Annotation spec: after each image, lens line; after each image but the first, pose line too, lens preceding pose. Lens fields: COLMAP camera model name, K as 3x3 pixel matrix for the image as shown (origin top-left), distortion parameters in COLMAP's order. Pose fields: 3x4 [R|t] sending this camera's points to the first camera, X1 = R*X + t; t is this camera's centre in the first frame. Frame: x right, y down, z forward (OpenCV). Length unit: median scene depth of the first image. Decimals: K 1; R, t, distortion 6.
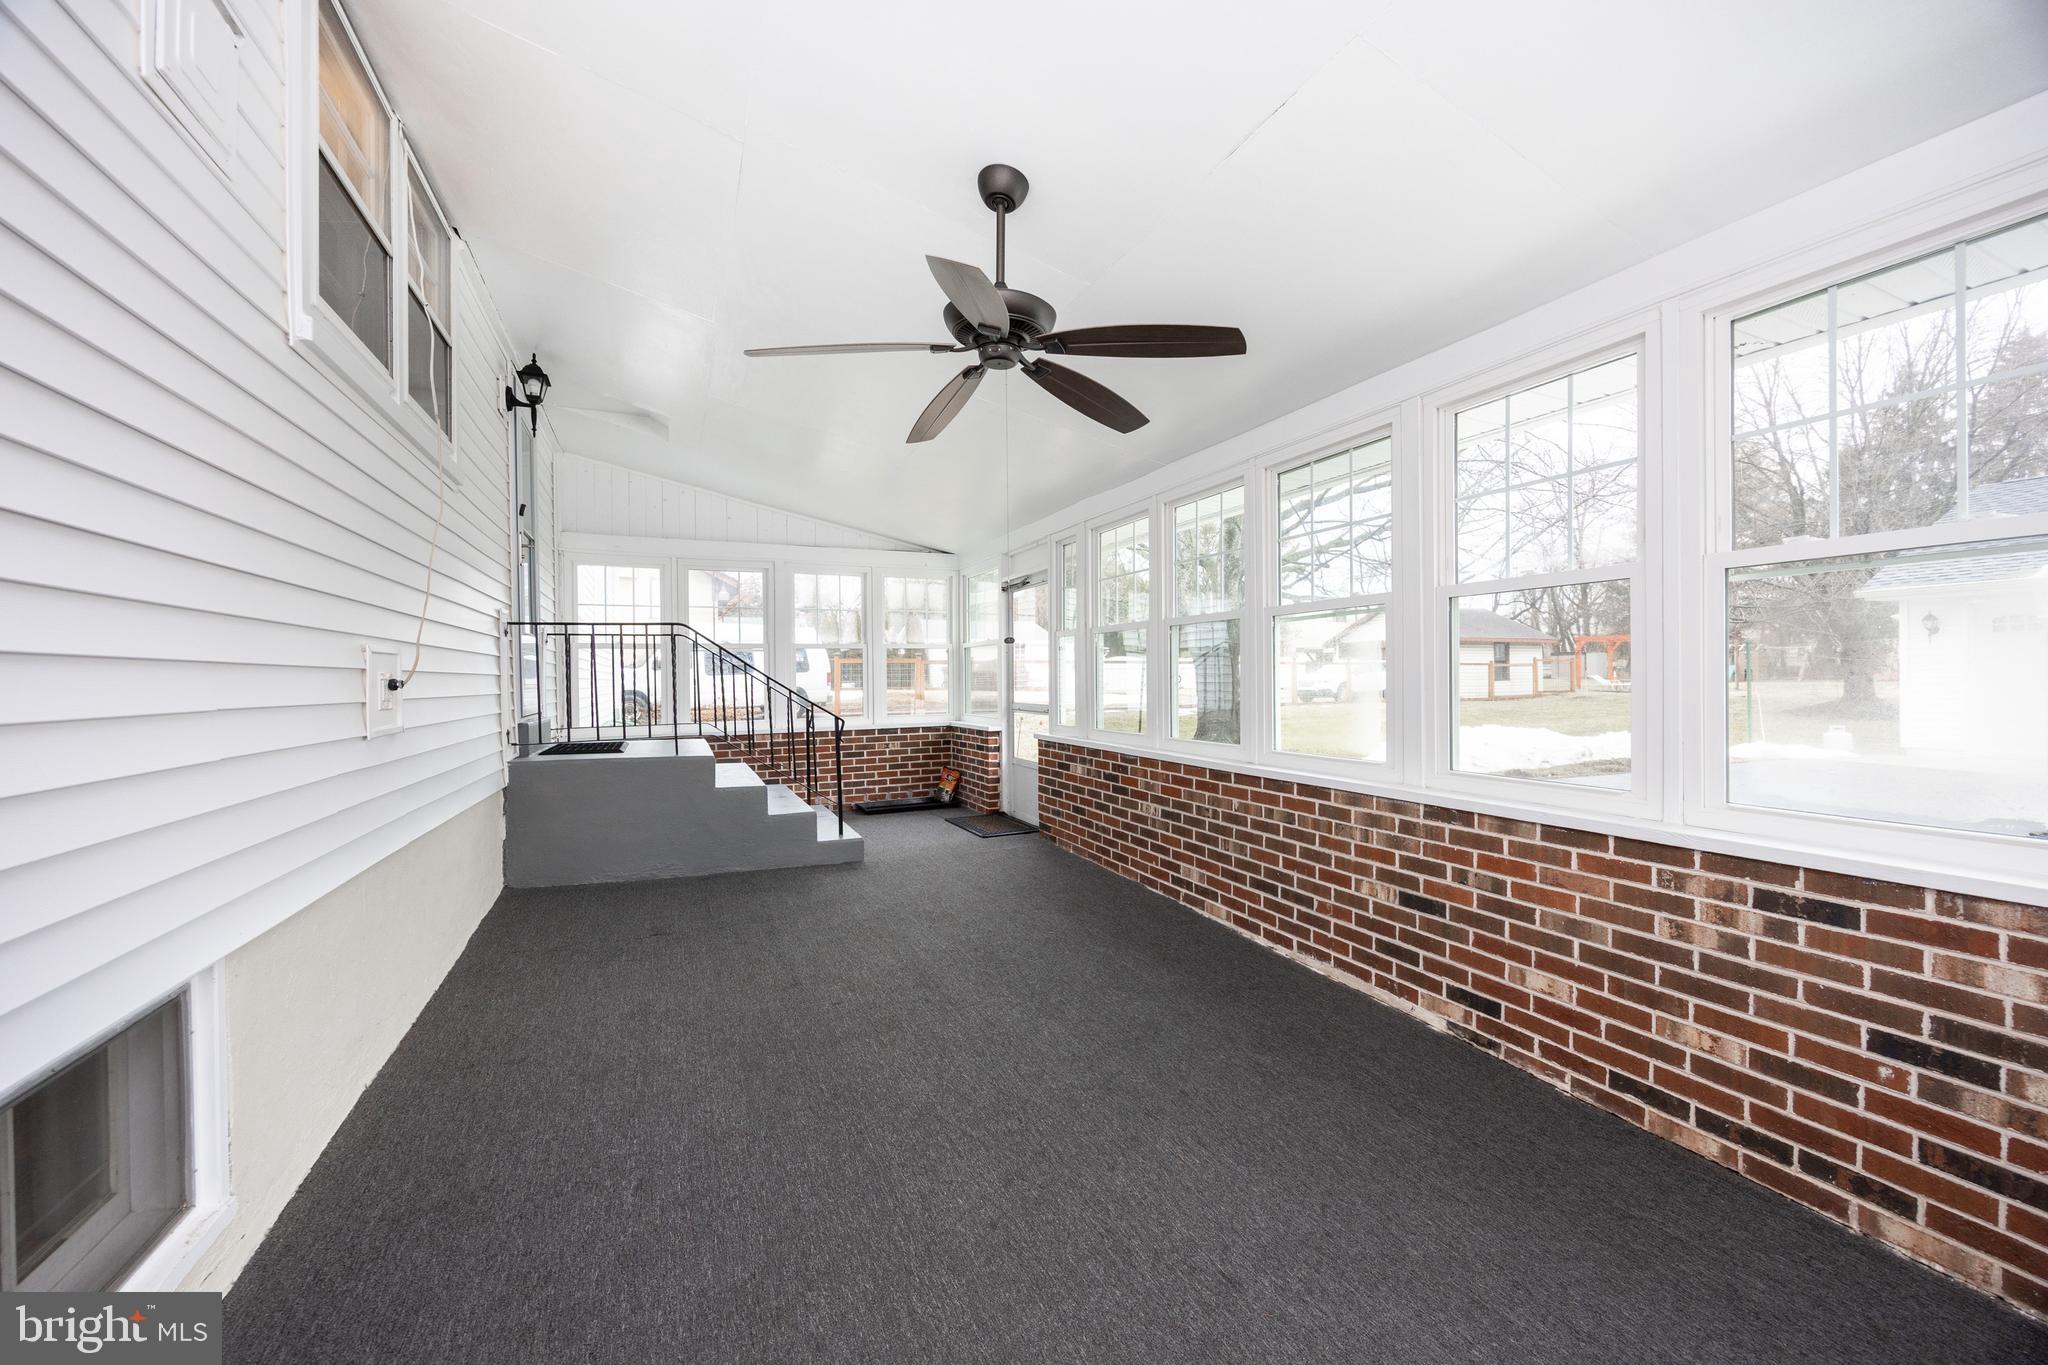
lens RADIAL K [[775.3, 0, 1024.0], [0, 775.3, 682.5], [0, 0, 1]] dist [-0.000987, -0.000205]
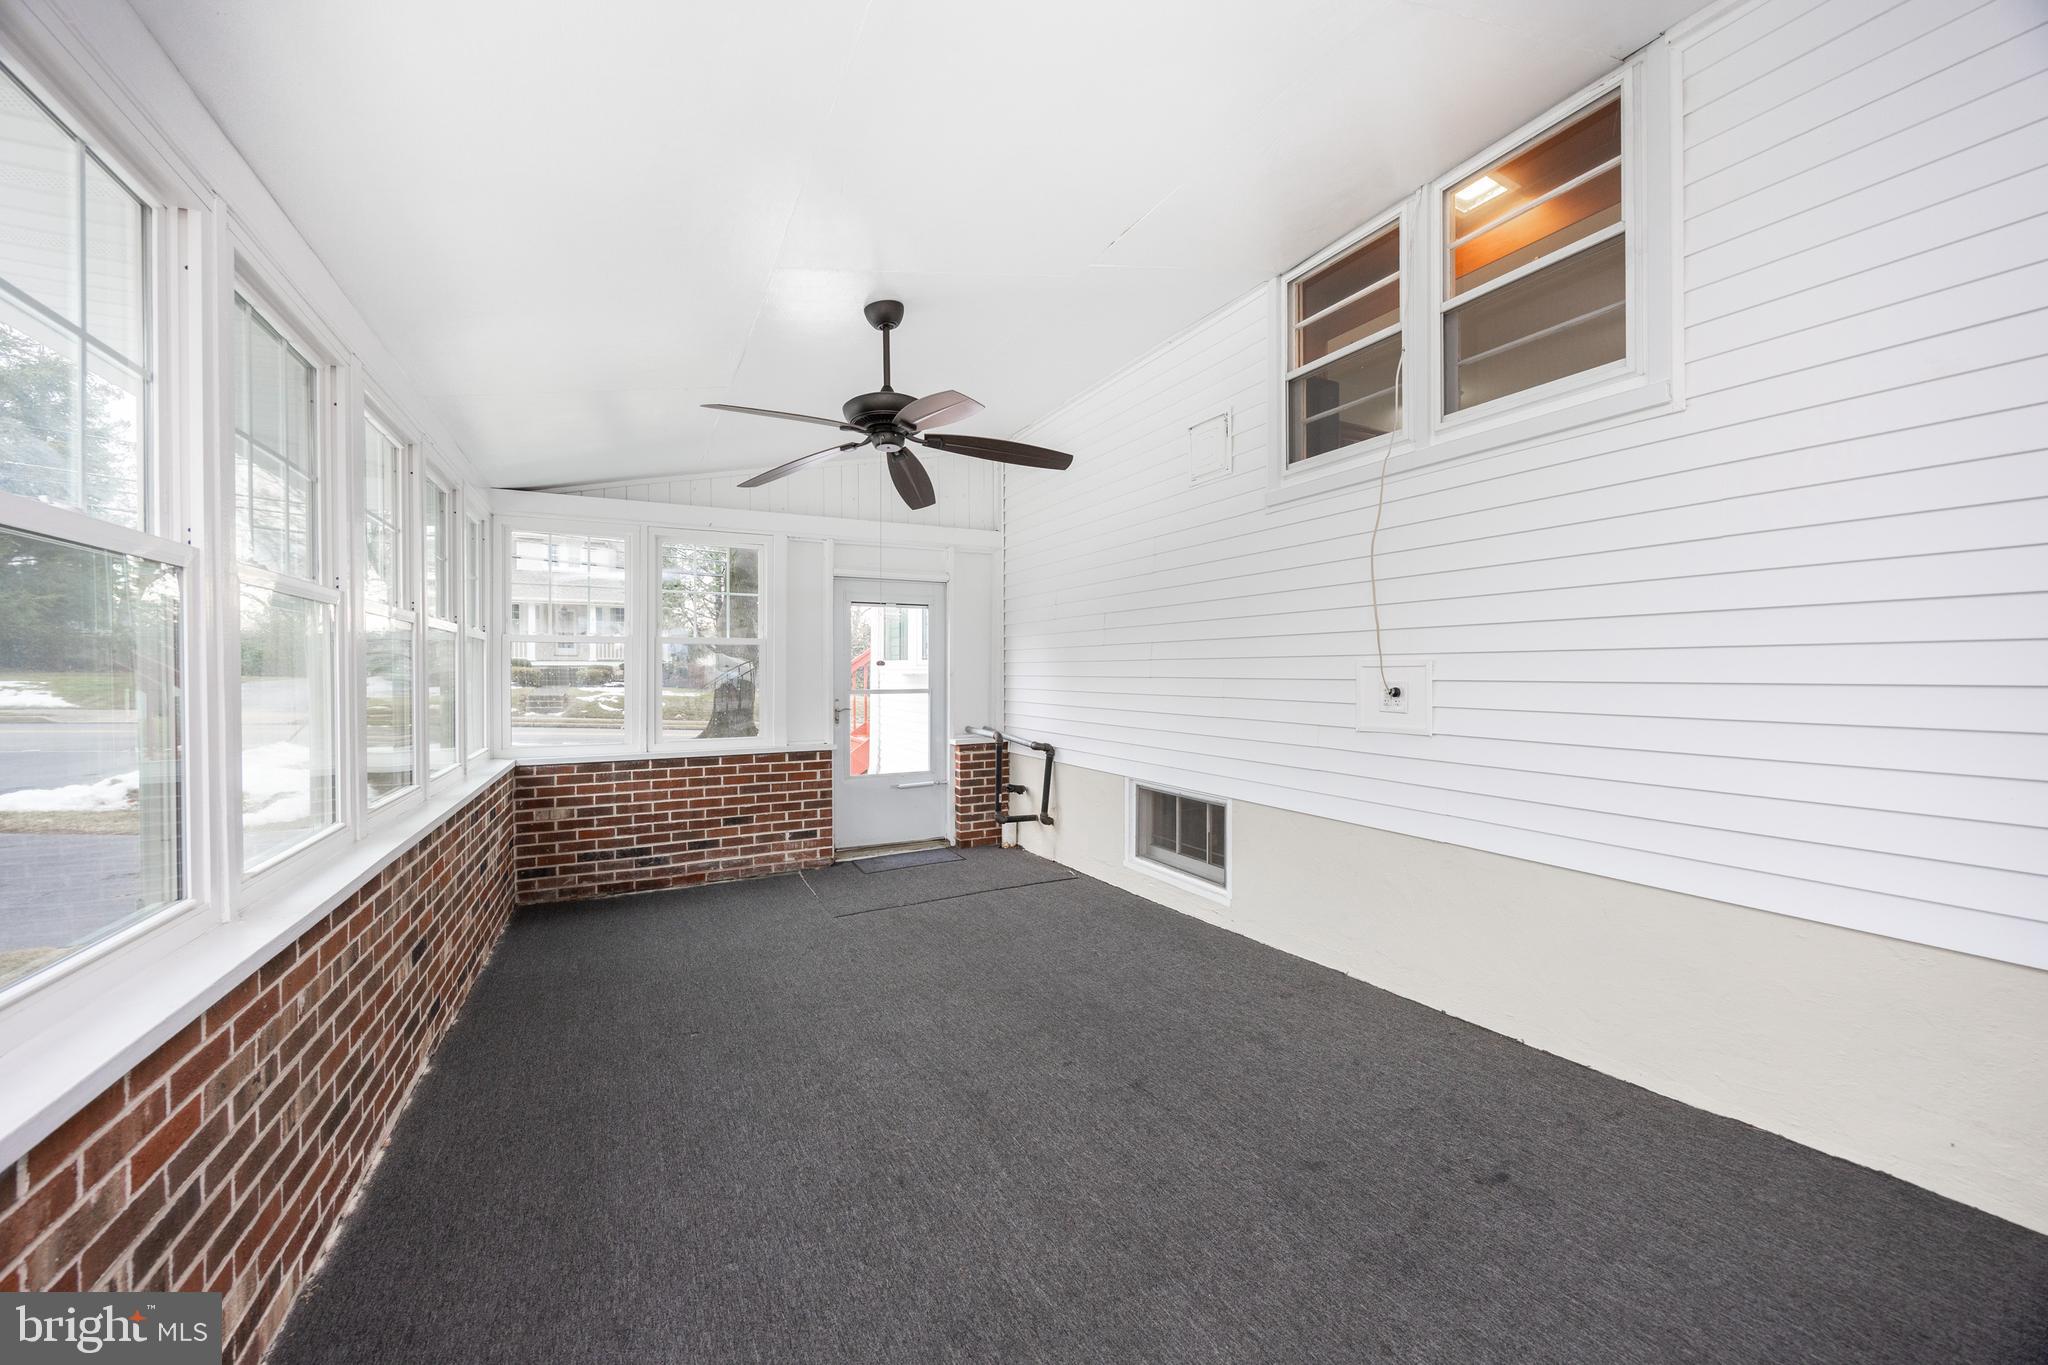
lens RADIAL K [[775.3, 0, 1024.0], [0, 775.3, 682.5], [0, 0, 1]] dist [-0.000987, -0.000205]
pose [[-0.998907, 0.014708, -0.044363, -0.109614], [0.014004, 0.999772, 0.016134, -0.023710], [0.044590, 0.015495, -0.998885, 1.294006]]
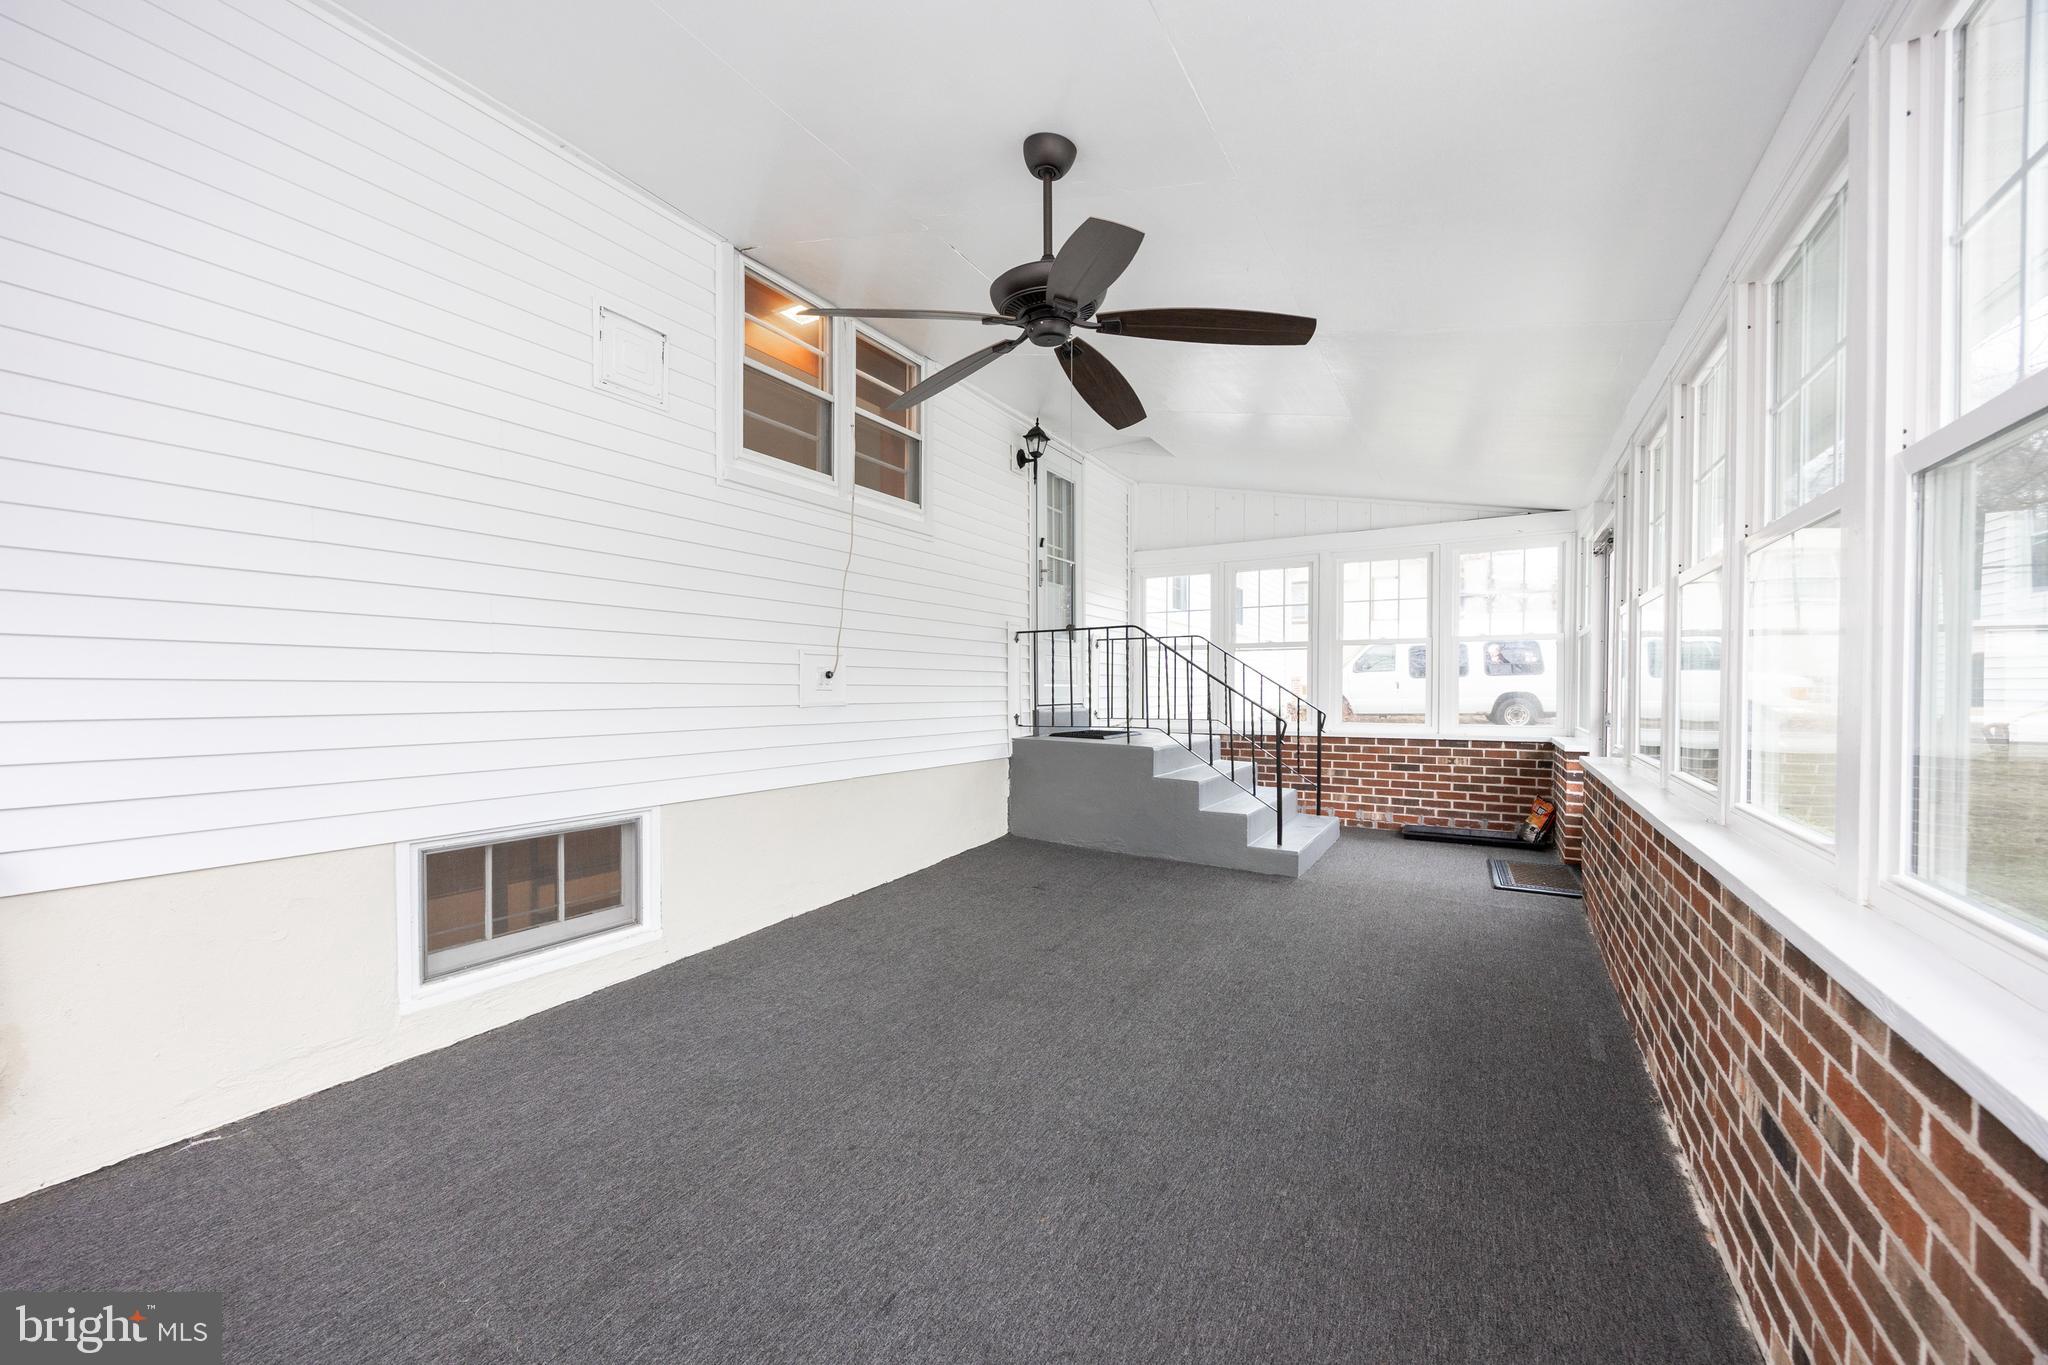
lens RADIAL K [[795.7, 0, 990.7], [0, 795.7, 696.0], [0, 0, 1]] dist [-0.000953, 0.000024]
pose [[0.557027, 0.022552, -0.830188, 0.428541], [-0.013658, 0.999745, 0.017994, 0.007652], [0.830382, 0.001315, 0.557193, 0.219502]]
